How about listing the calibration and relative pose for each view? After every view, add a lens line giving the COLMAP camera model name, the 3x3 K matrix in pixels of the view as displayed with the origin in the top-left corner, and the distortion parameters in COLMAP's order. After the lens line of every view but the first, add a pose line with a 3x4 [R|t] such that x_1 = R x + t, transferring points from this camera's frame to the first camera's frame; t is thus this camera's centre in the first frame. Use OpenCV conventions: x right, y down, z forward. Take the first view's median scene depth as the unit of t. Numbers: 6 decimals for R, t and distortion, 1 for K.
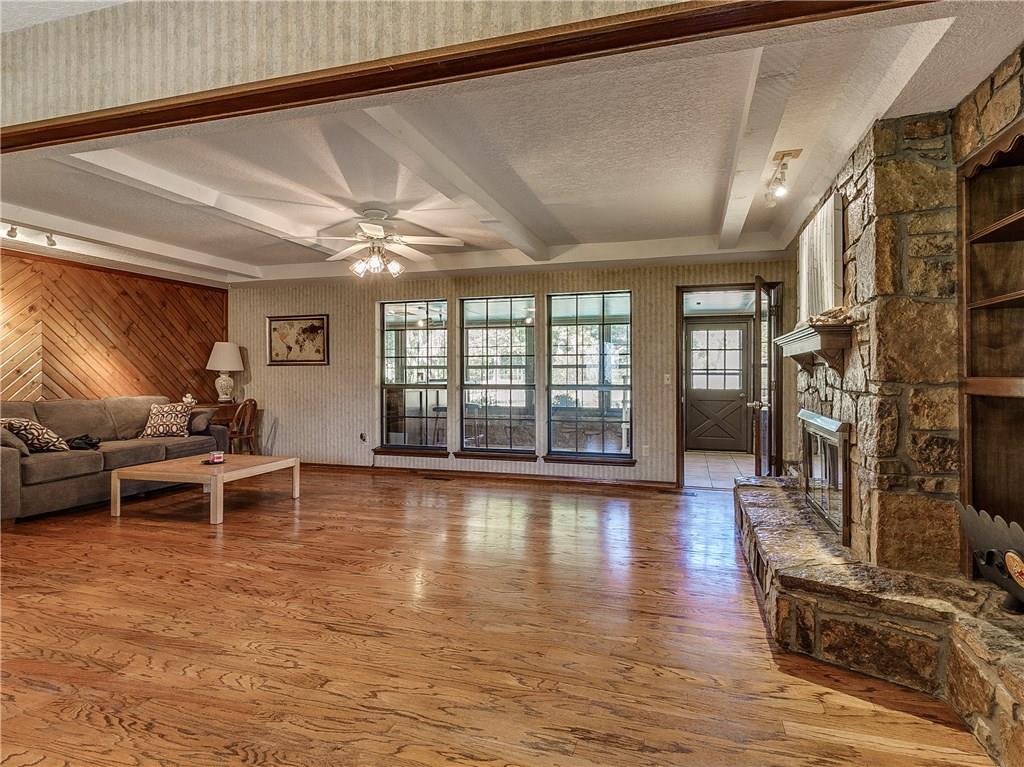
lens RADIAL K [[535.2, 0, 536.8], [0, 535.2, 370.0], [0, 0, 1]] dist [0.001878, -0.000030]
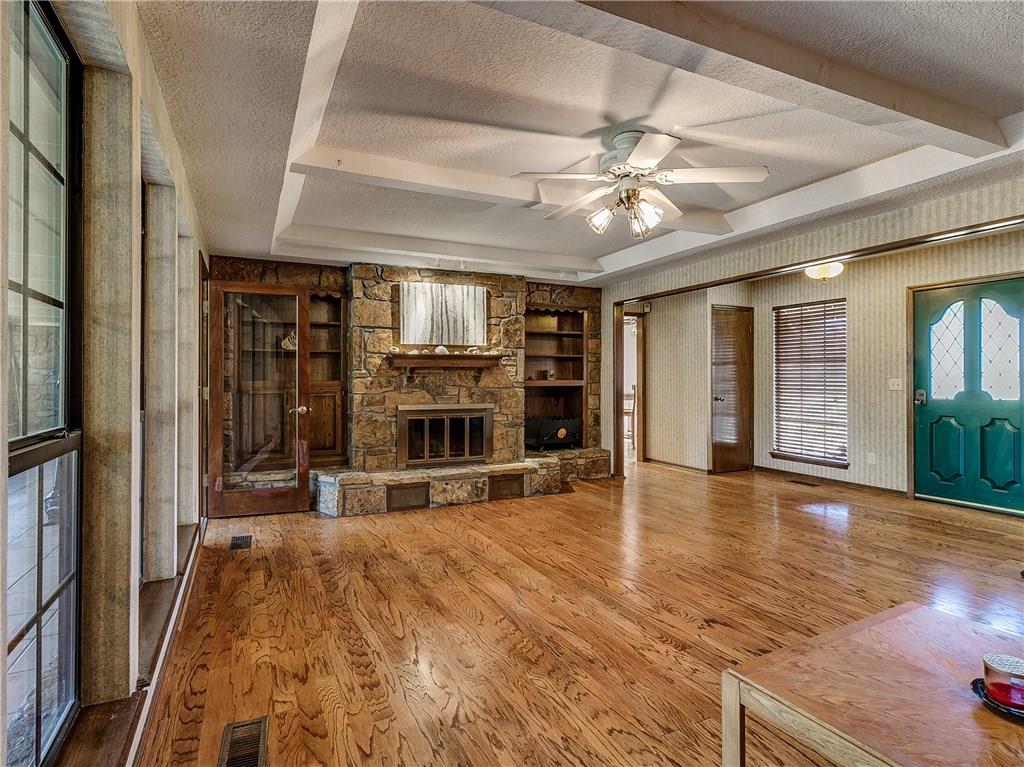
lens RADIAL K [[554.1, 0, 510.5], [0, 554.1, 378.5], [0, 0, 1]] dist [0.001532, -0.000064]
pose [[-0.656784, -0.004268, 0.754067, -0.901841], [-0.009783, 0.999948, -0.002861, 0.006205], [-0.754015, -0.009256, -0.656792, 1.951859]]
